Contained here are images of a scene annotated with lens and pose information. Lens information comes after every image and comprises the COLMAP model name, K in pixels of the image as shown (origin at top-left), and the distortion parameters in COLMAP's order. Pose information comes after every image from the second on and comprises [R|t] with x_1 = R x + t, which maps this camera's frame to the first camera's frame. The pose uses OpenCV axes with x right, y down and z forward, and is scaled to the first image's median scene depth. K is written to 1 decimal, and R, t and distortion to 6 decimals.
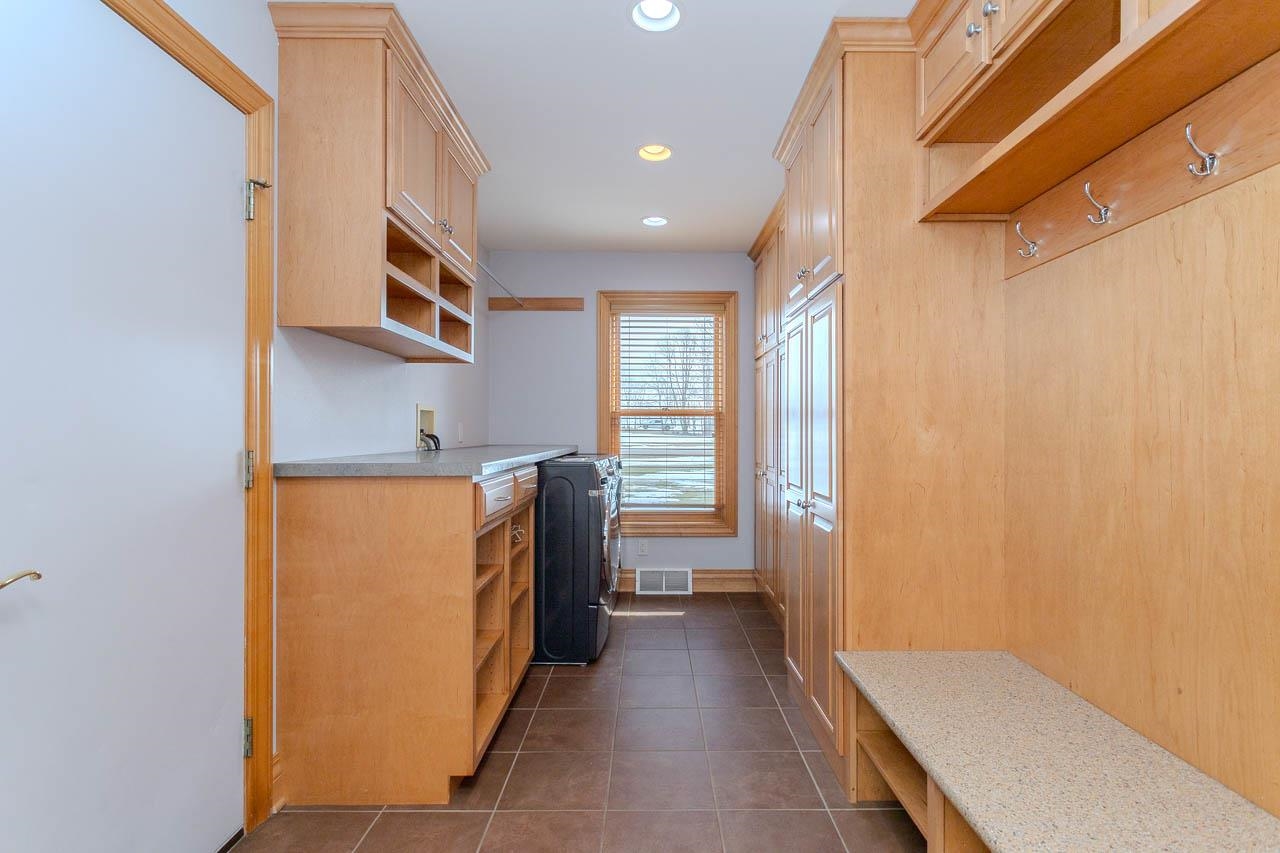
lens RADIAL K [[612.8, 0, 638.6], [0, 612.8, 427.1], [0, 0, 1]] dist [-0.001243, 0.000178]
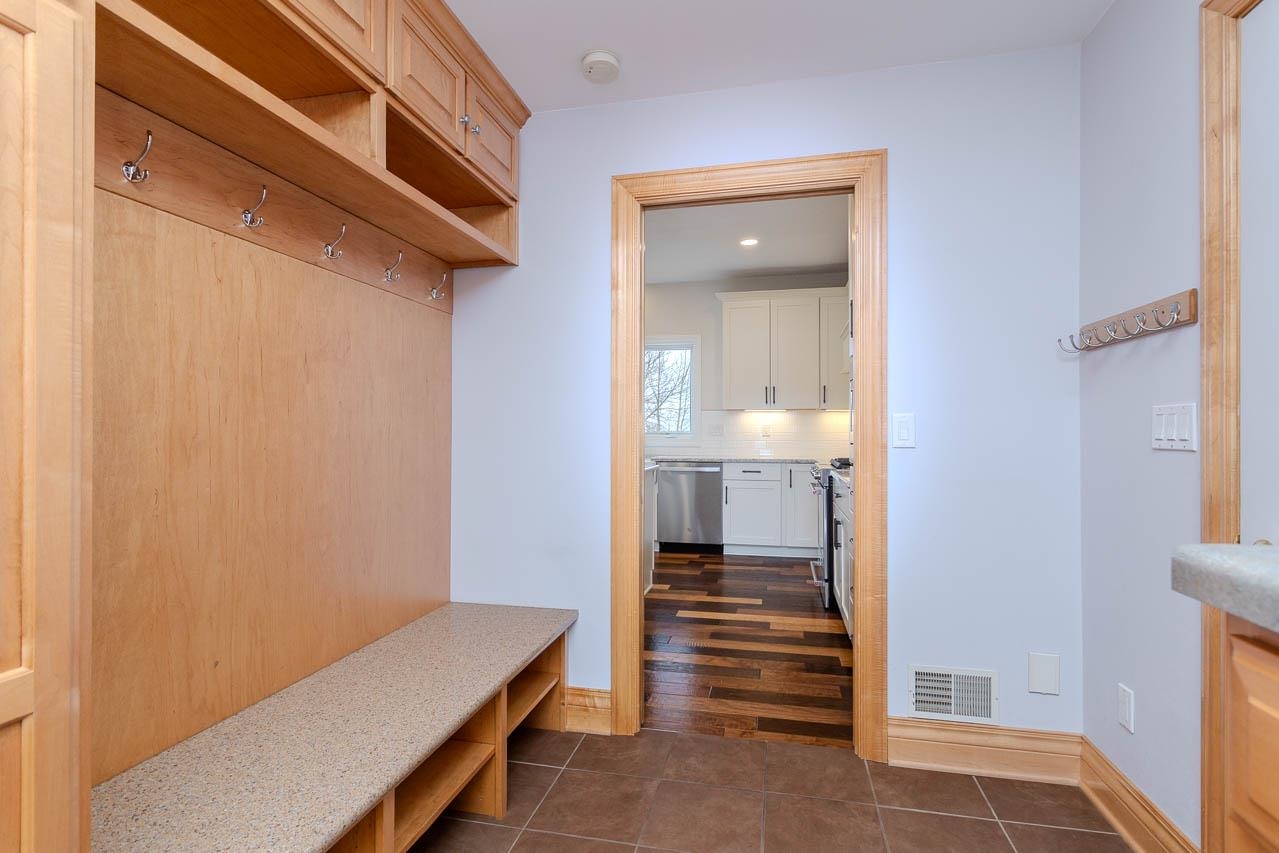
lens RADIAL K [[612.4, 0, 638.1], [0, 612.4, 427.1], [0, 0, 1]] dist [-0.001243, 0.000178]
pose [[-0.979437, 0.003856, 0.201713, -0.043511], [0.001762, 0.999943, -0.010559, 0.005464], [-0.201742, -0.009987, -0.979388, 0.876156]]
